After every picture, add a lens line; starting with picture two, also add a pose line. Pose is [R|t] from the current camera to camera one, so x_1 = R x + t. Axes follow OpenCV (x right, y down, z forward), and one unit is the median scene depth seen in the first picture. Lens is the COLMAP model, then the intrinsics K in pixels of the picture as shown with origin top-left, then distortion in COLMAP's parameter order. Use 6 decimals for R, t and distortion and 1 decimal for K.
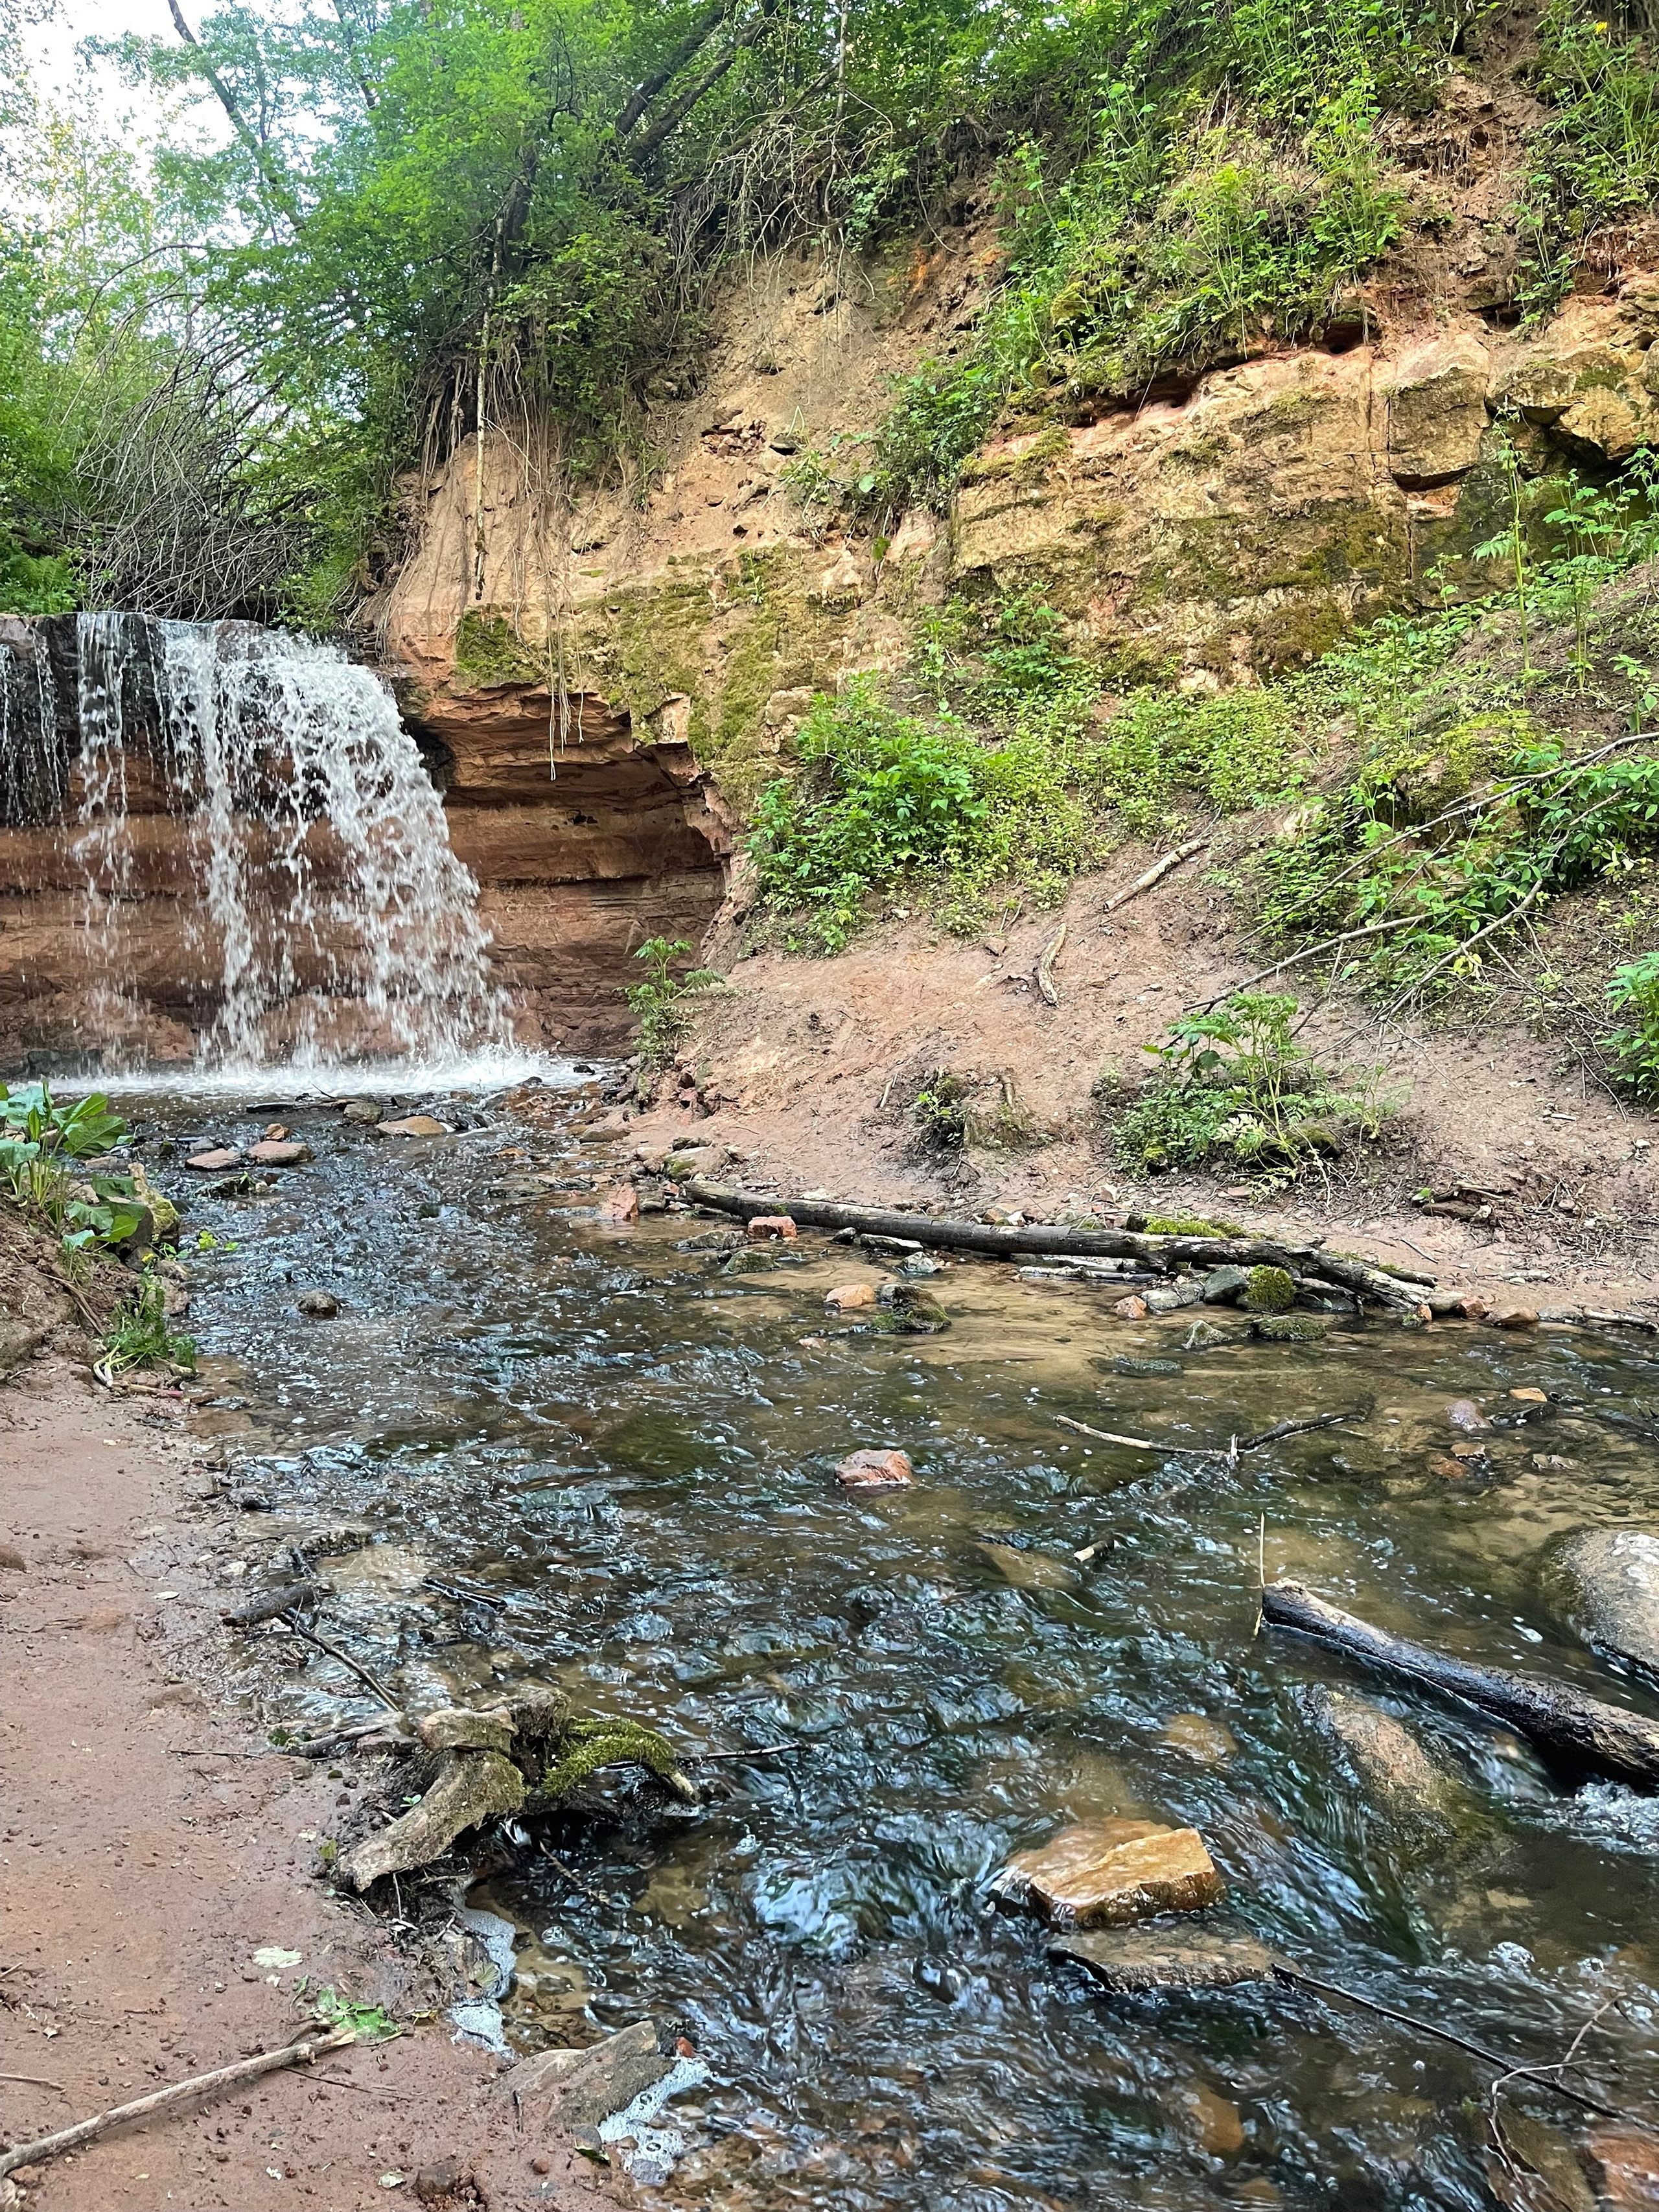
lens RADIAL K [[1624.3, 0, 818.5], [0, 1624.3, 1112.8], [0, 0, 1]] dist [-0.001773, -0.002586]
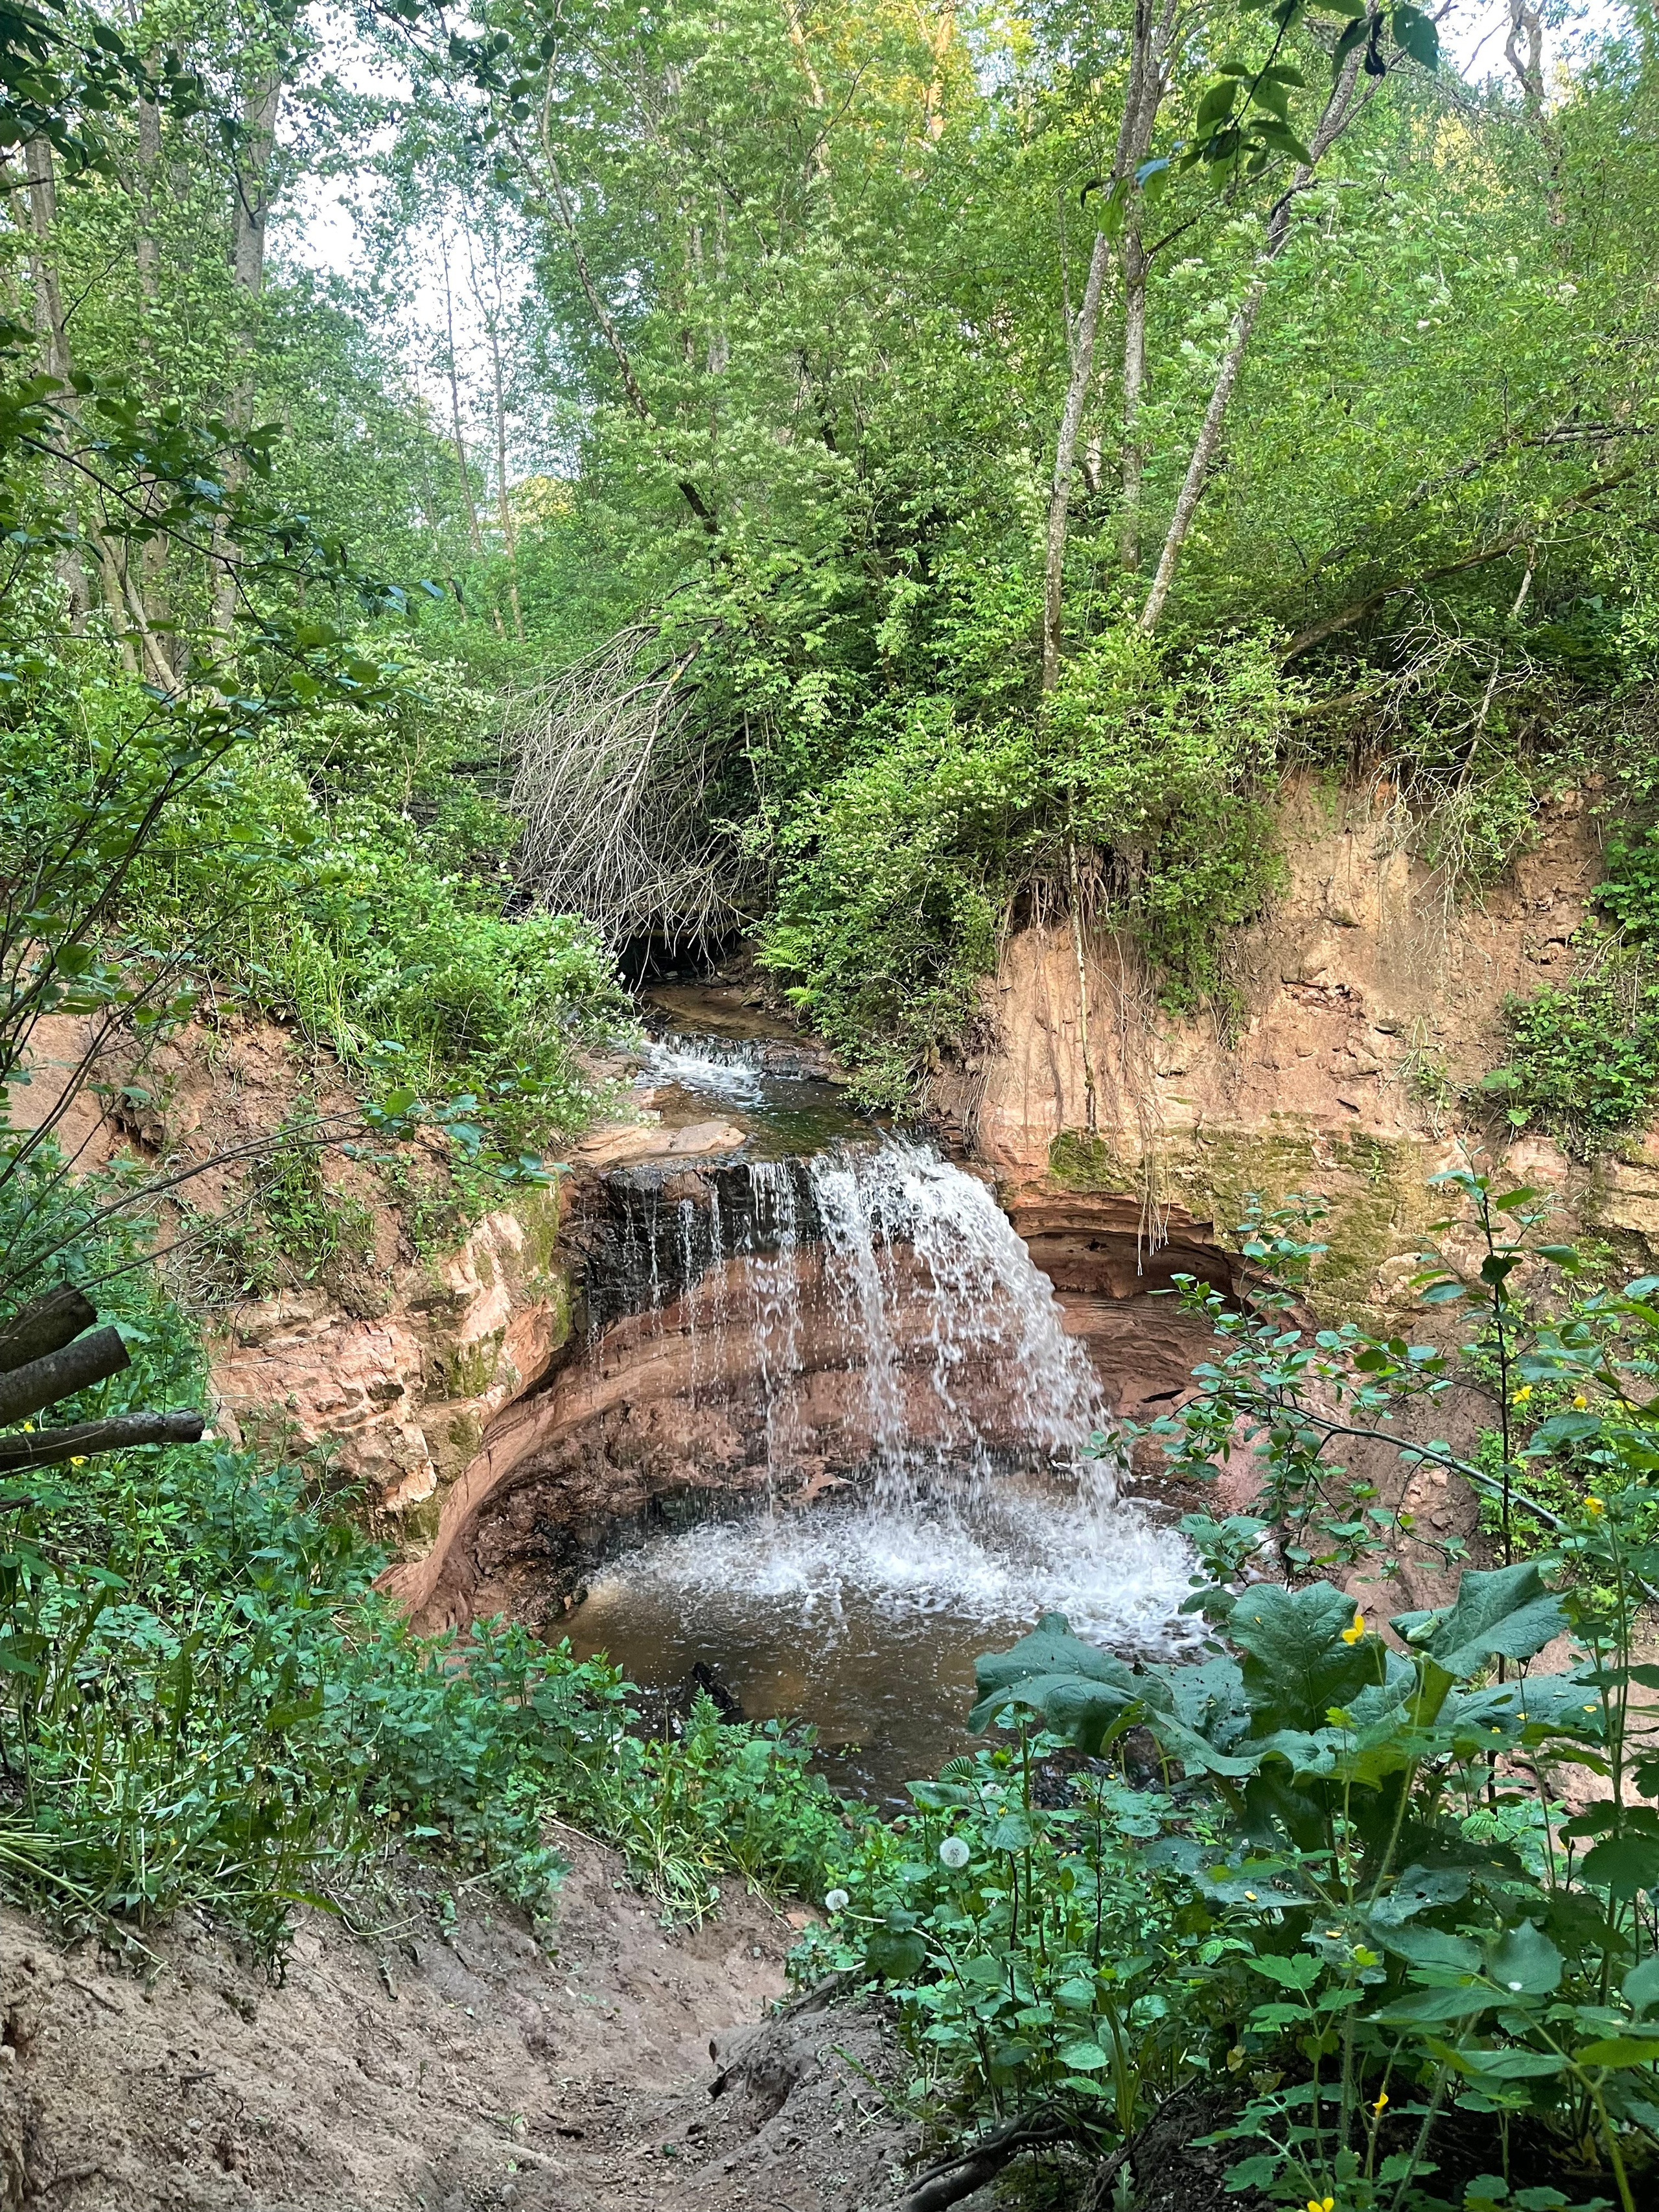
lens RADIAL K [[1624.3, 0, 820.9], [0, 1624.3, 1166.8], [0, 0, 1]] dist [-0.001773, -0.002586]
pose [[0.989915, -0.035244, 0.137211, -0.568451], [0.008419, 0.981482, 0.191367, -0.527194], [-0.141415, -0.188282, 0.971880, -0.078691]]
